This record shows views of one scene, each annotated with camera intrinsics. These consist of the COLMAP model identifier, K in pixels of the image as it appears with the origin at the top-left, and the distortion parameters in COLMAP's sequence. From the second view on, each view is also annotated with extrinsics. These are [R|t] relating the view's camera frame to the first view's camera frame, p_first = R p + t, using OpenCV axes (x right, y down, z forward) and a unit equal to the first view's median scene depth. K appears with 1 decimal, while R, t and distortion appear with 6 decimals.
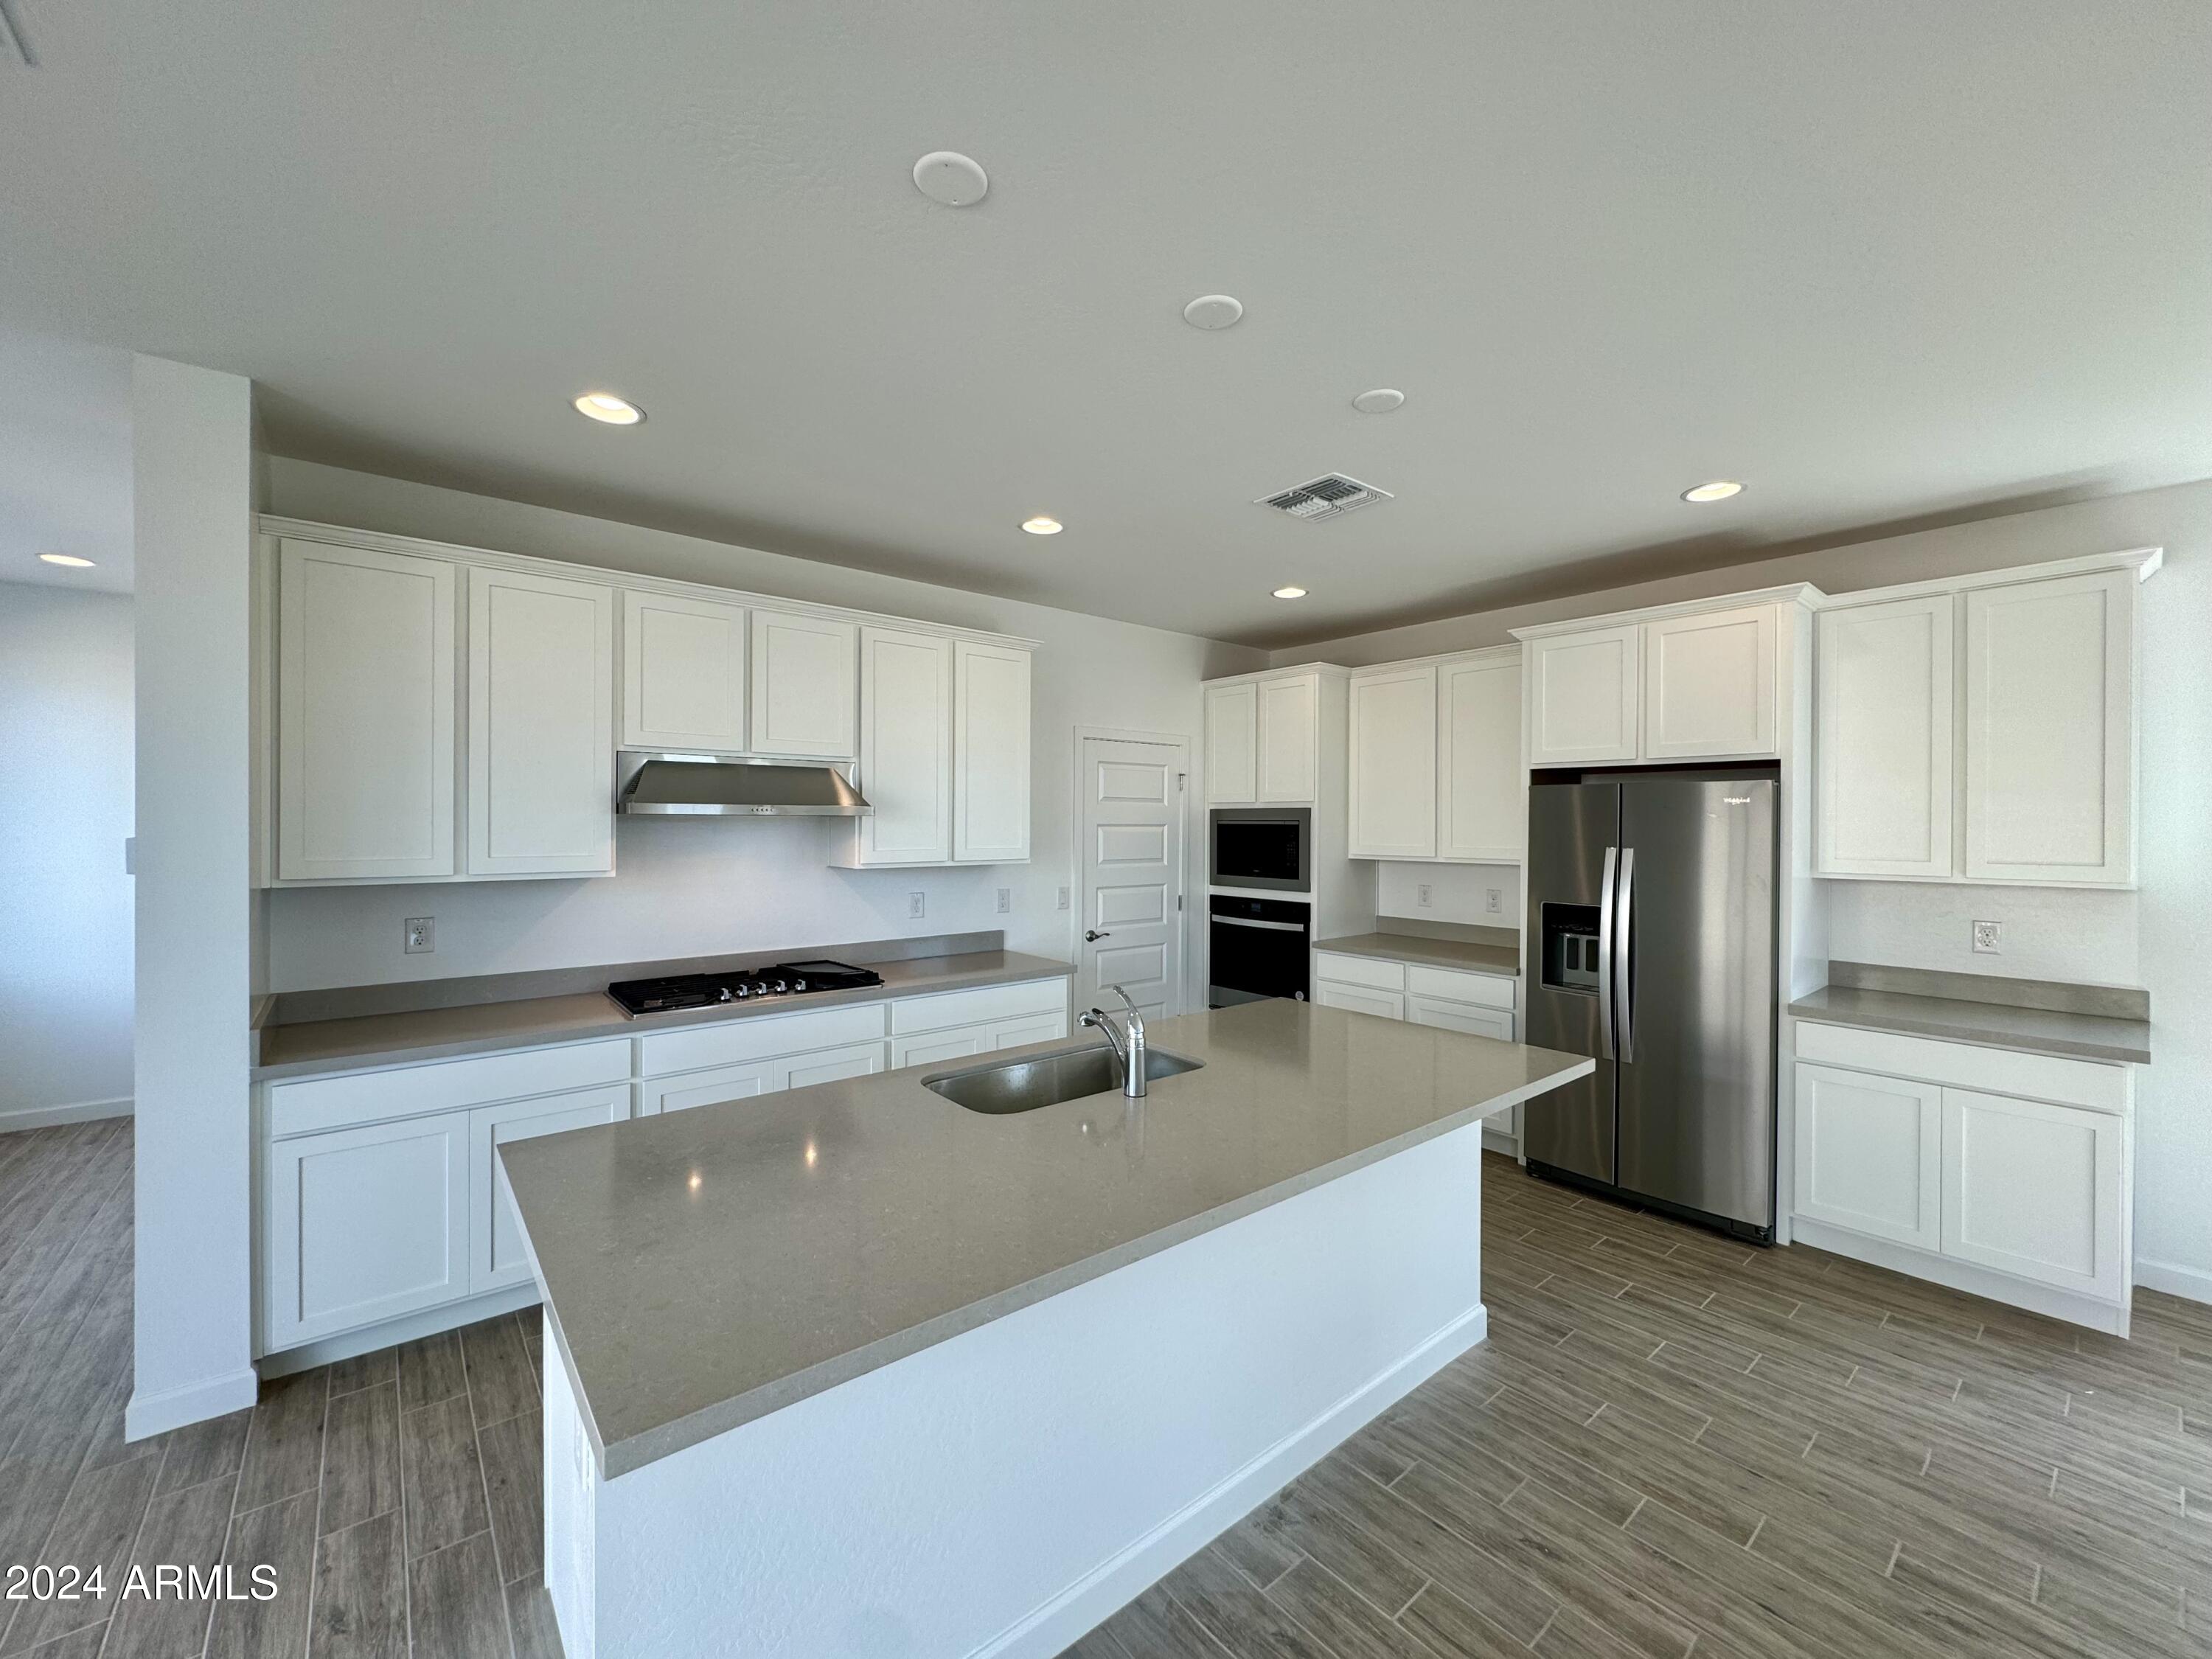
lens RADIAL K [[883.5, 0, 1105.3], [0, 883.5, 825.4], [0, 0, 1]] dist [-0.001502, -0.000263]
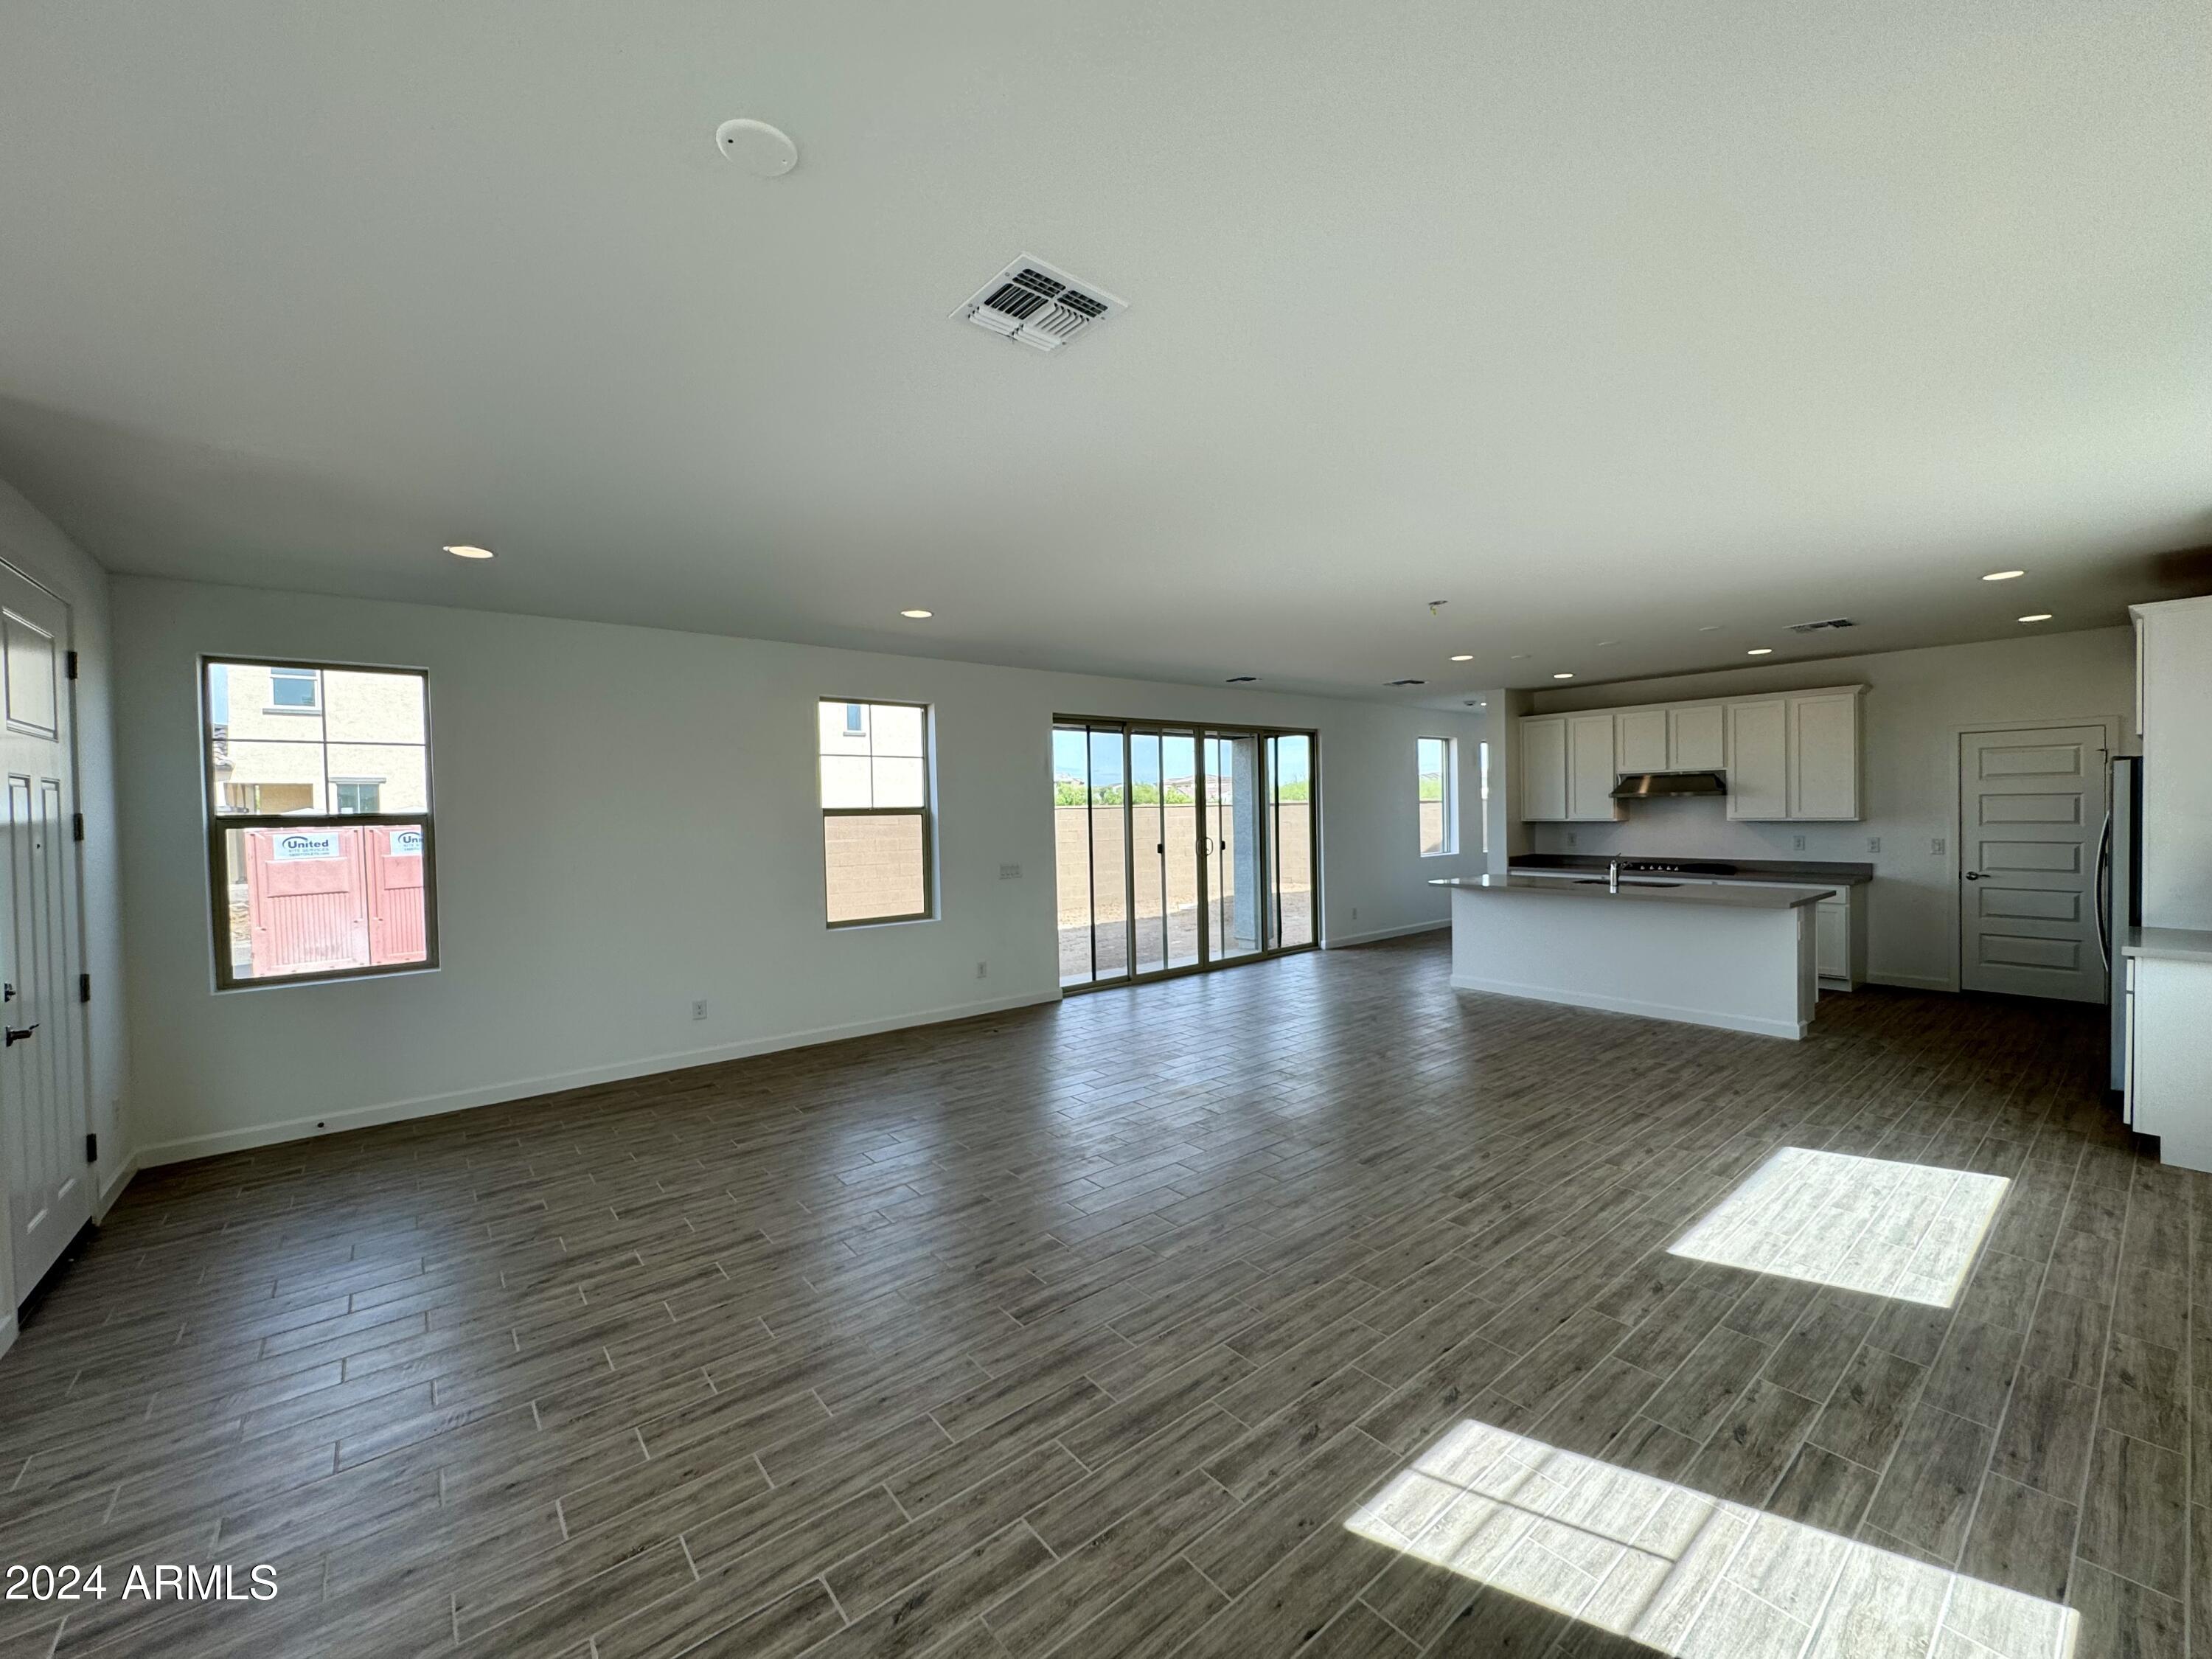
lens RADIAL K [[885.3, 0, 1105.5], [0, 885.3, 824.8], [0, 0, 1]] dist [-0.003222, 0.000724]
pose [[-0.010513, 0.013976, -0.999847, 1.487838], [0.014168, 0.999804, 0.013827, 0.007216], [0.999844, -0.014021, -0.010709, -0.365138]]
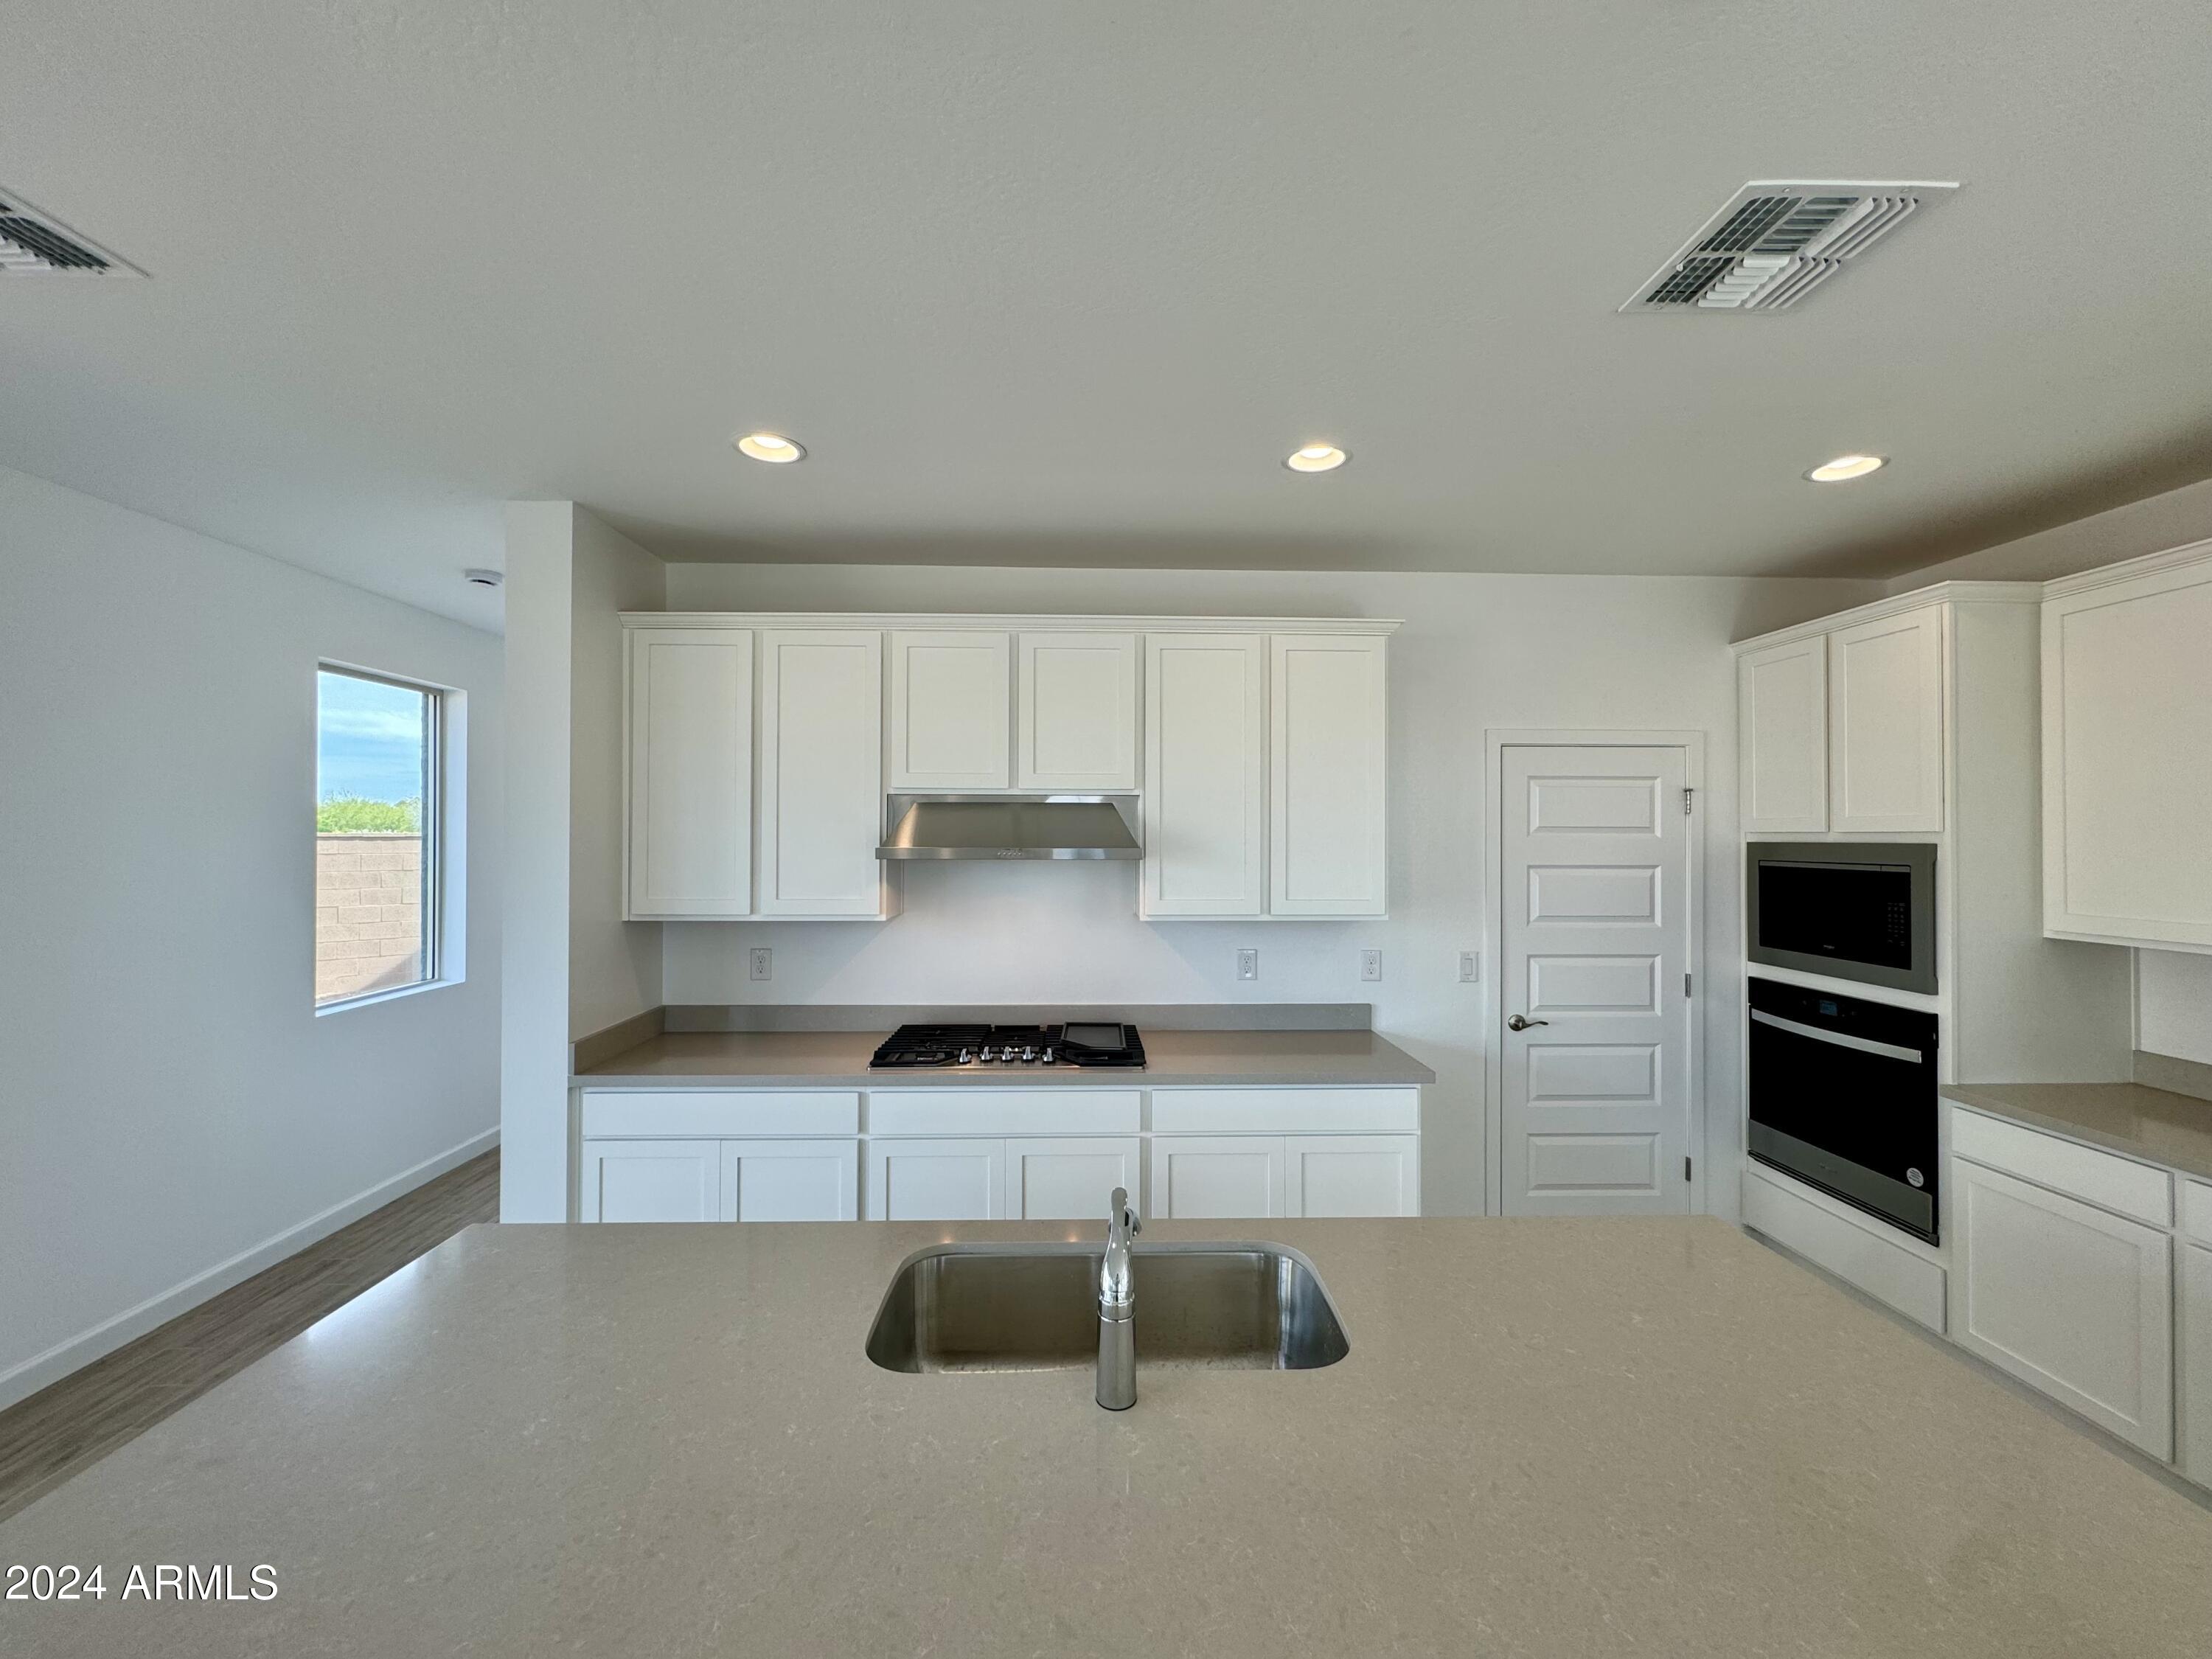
lens RADIAL K [[883.5, 0, 1105.3], [0, 883.5, 825.4], [0, 0, 1]] dist [-0.001502, -0.000263]
pose [[0.789119, -0.008588, -0.614180, 0.172524], [-0.002004, 0.999861, -0.016555, -0.022677], [0.614237, 0.014295, 0.788992, 0.254082]]
